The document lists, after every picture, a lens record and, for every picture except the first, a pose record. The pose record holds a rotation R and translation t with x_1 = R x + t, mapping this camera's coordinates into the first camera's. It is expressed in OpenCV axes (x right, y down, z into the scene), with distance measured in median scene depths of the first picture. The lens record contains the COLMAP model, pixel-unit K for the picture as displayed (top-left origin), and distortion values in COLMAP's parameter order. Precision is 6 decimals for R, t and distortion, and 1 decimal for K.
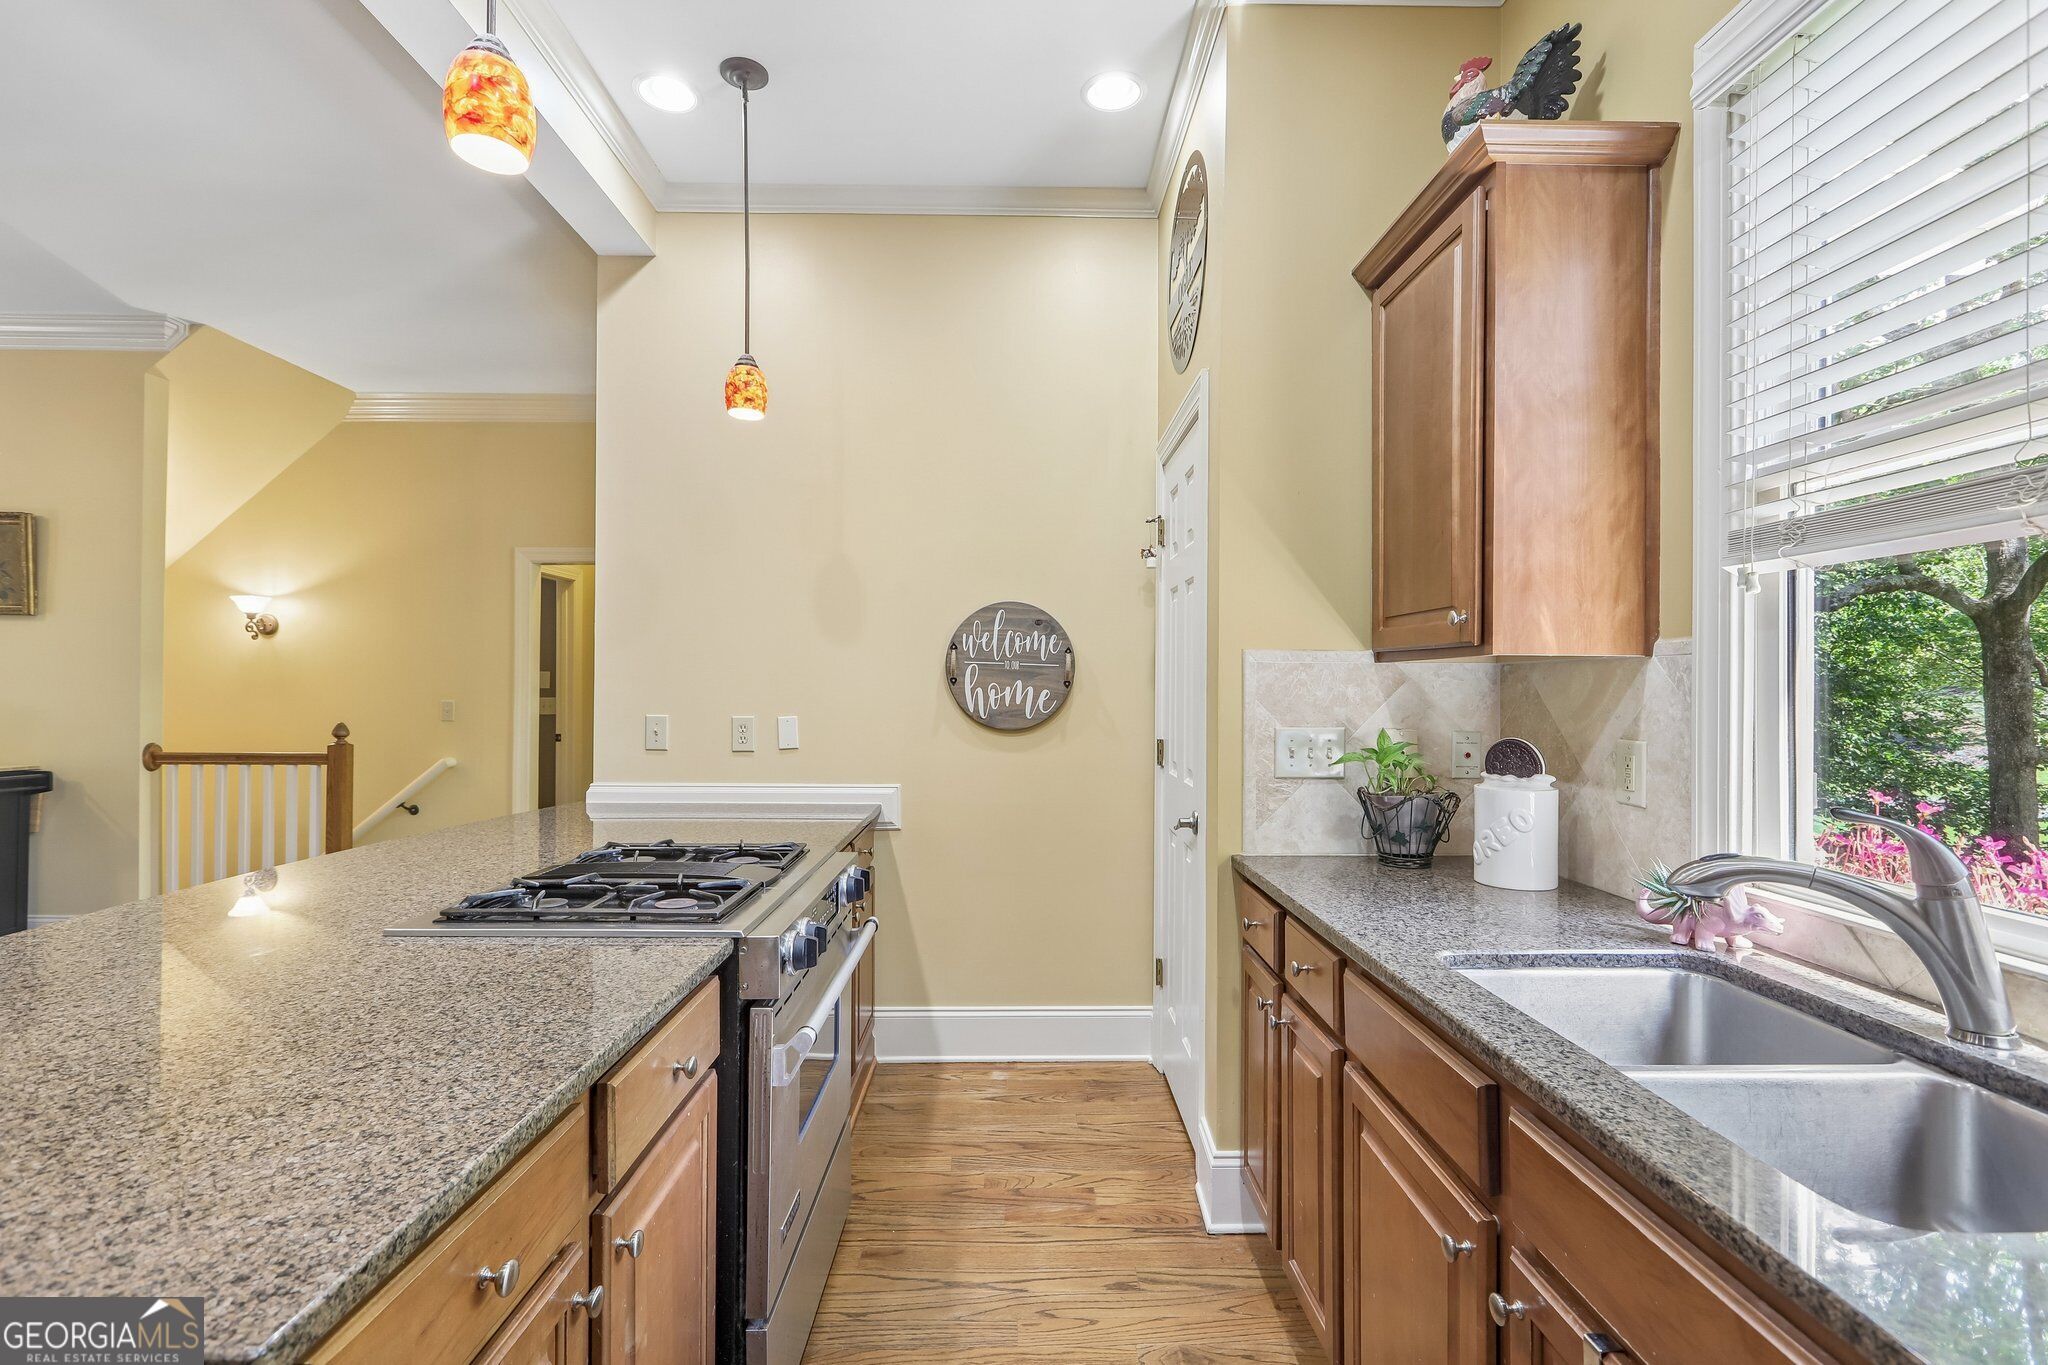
lens RADIAL K [[921.3, 0, 1011.9], [0, 921.3, 682.4], [0, 0, 1]] dist [-0.003571, 0.003153]
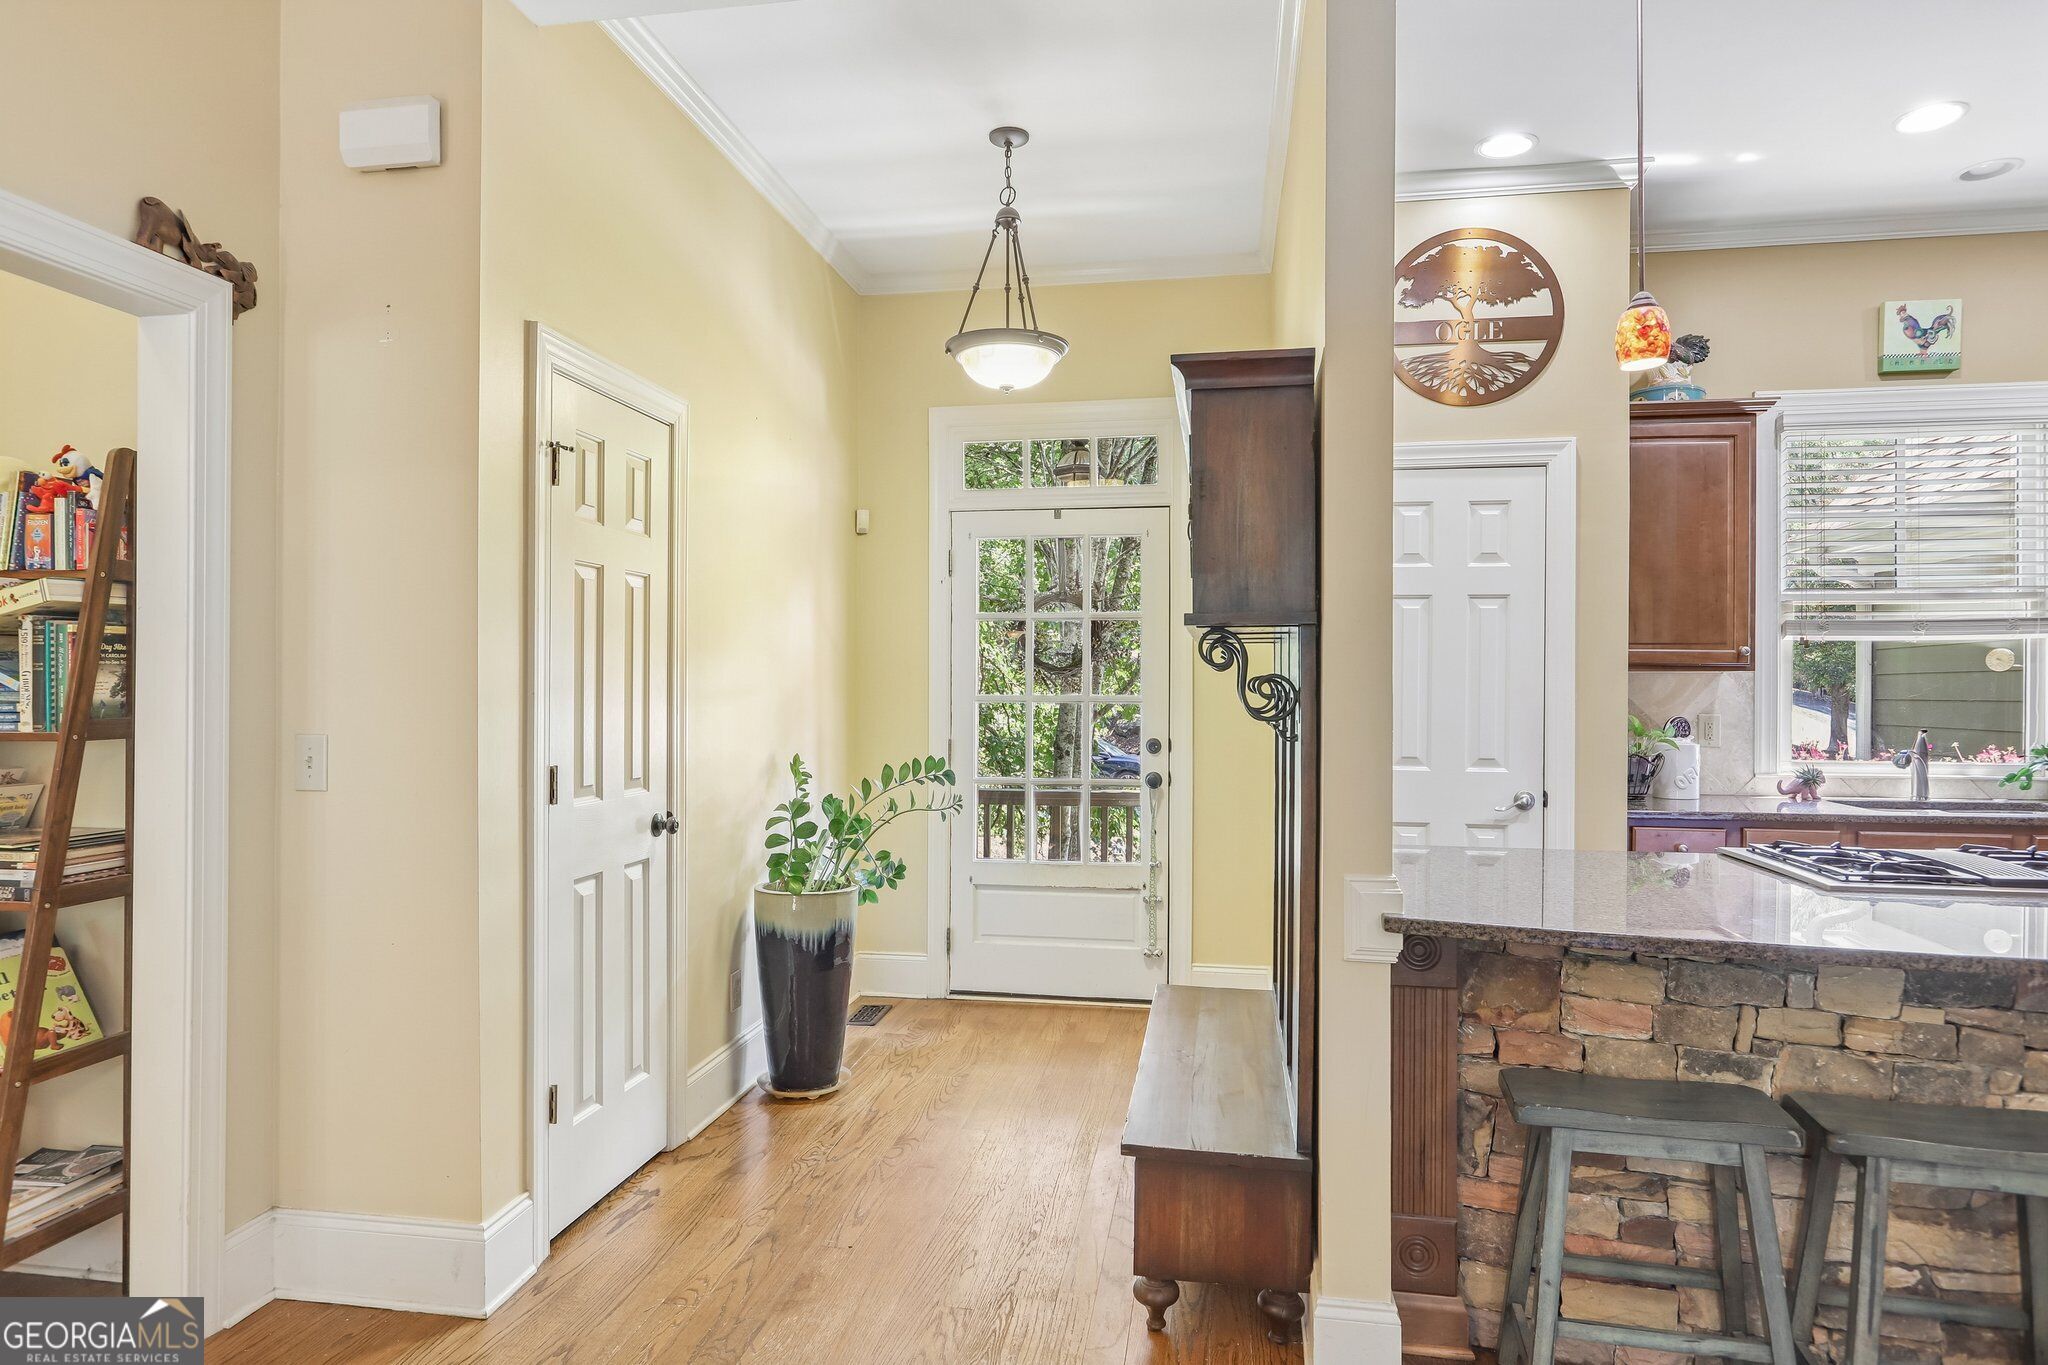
lens RADIAL K [[1213.6, 0, 1018.6], [0, 1213.6, 687.7], [0, 0, 1]] dist [-0.002212, 0.004310]
pose [[0.175306, -0.005840, 0.984497, -0.859663], [-0.007381, 0.999947, 0.007246, -0.001373], [-0.984486, -0.008537, 0.175253, 0.795691]]
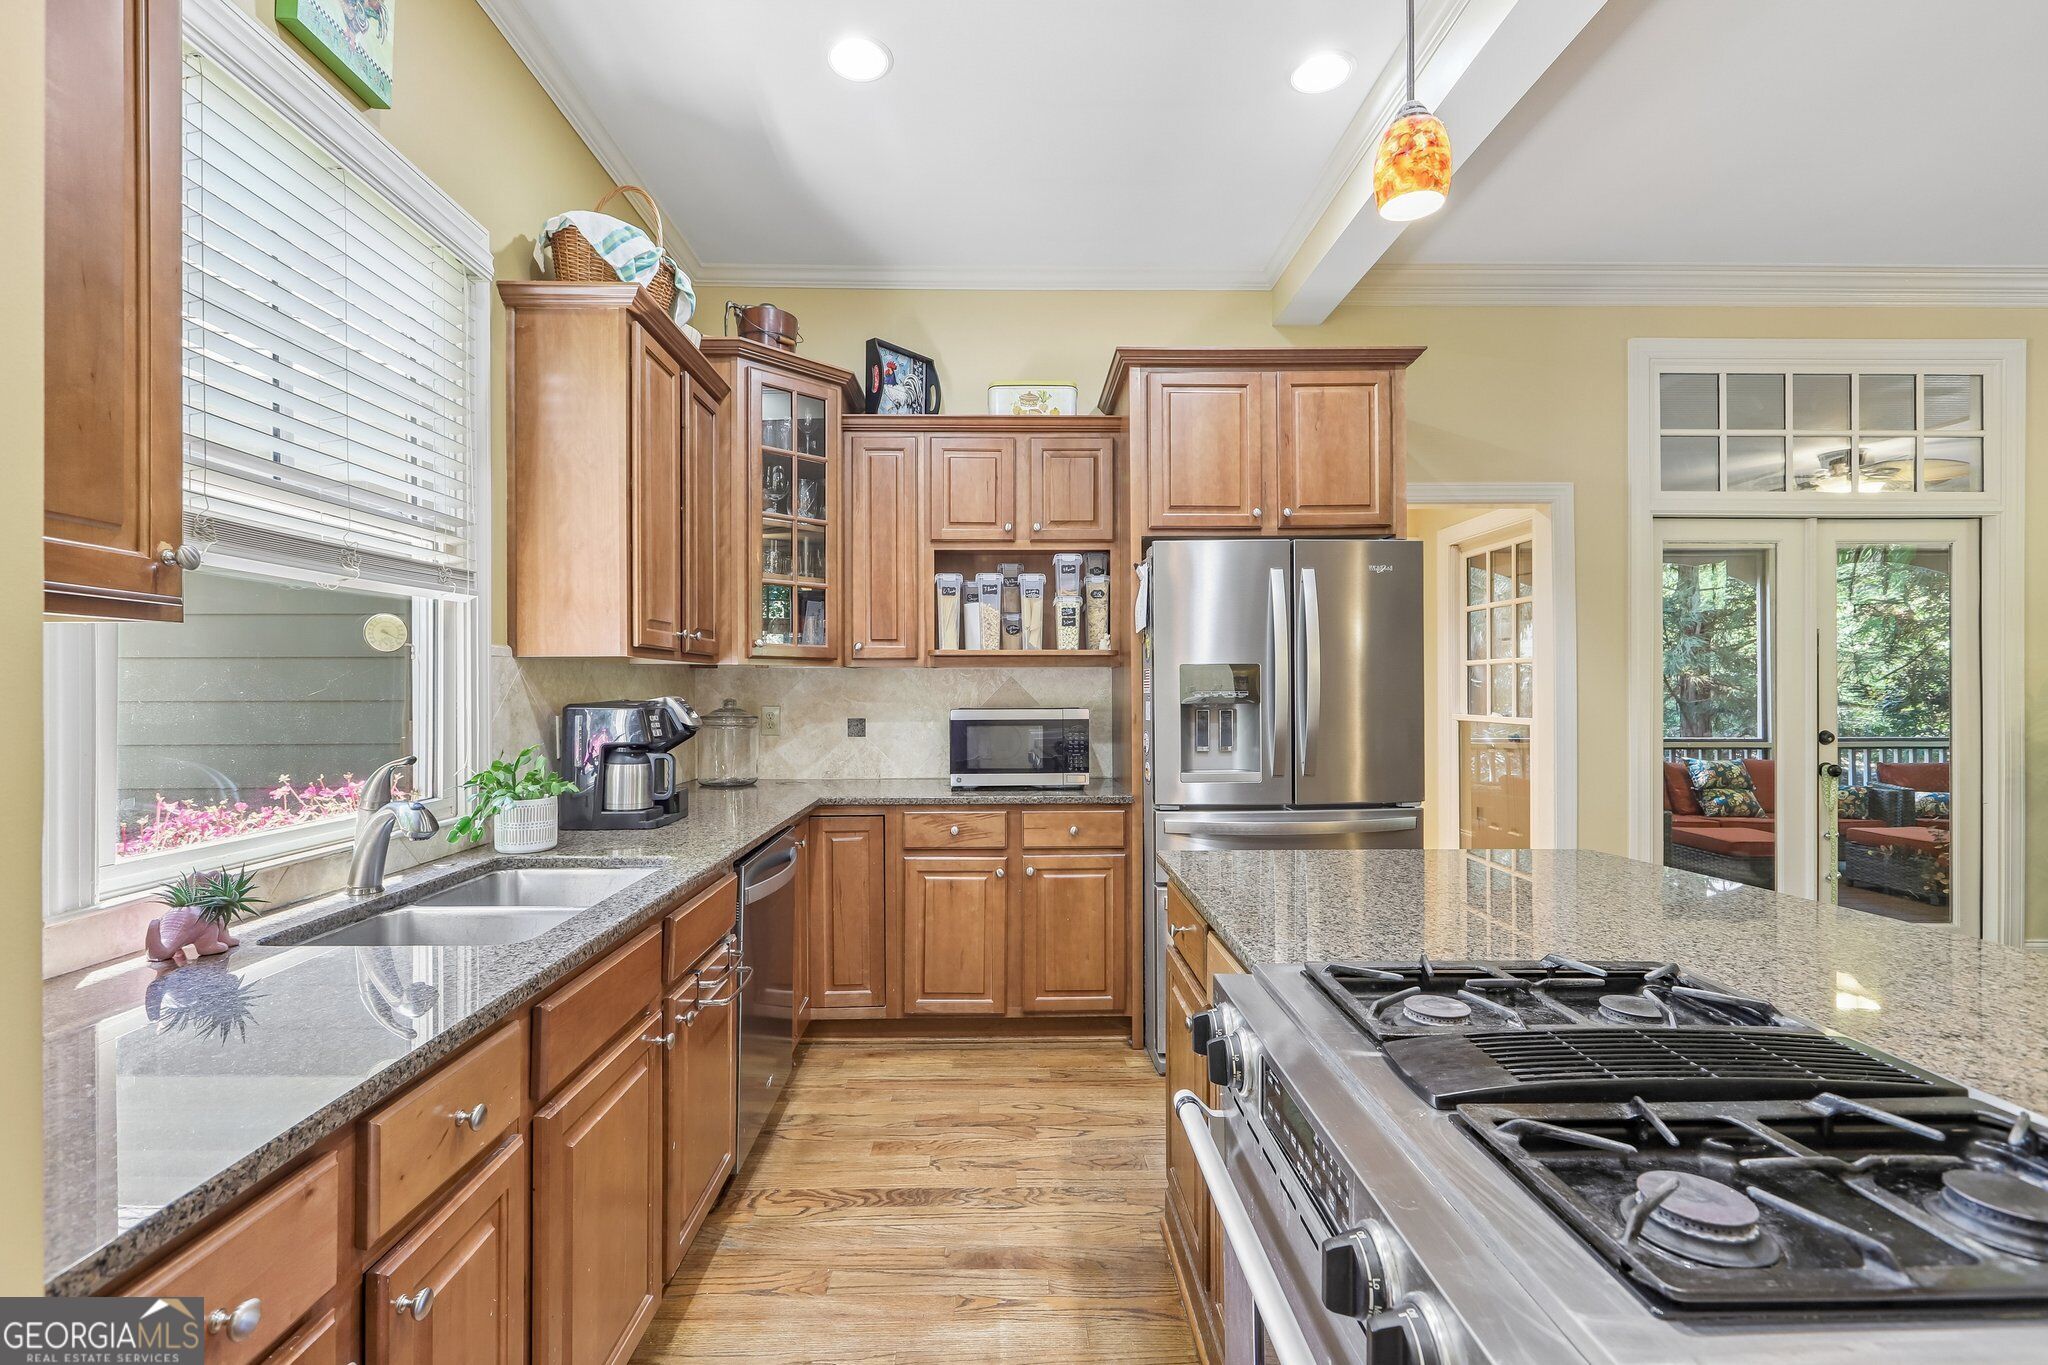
lens RADIAL K [[921.3, 0, 1032.9], [0, 921.3, 685.6], [0, 0, 1]] dist [-0.003571, 0.003153]
pose [[-0.999940, -0.002918, -0.010544, -0.035194], [-0.002815, 0.999949, -0.009747, 0.007955], [0.010572, -0.009717, -0.999897, 0.636492]]
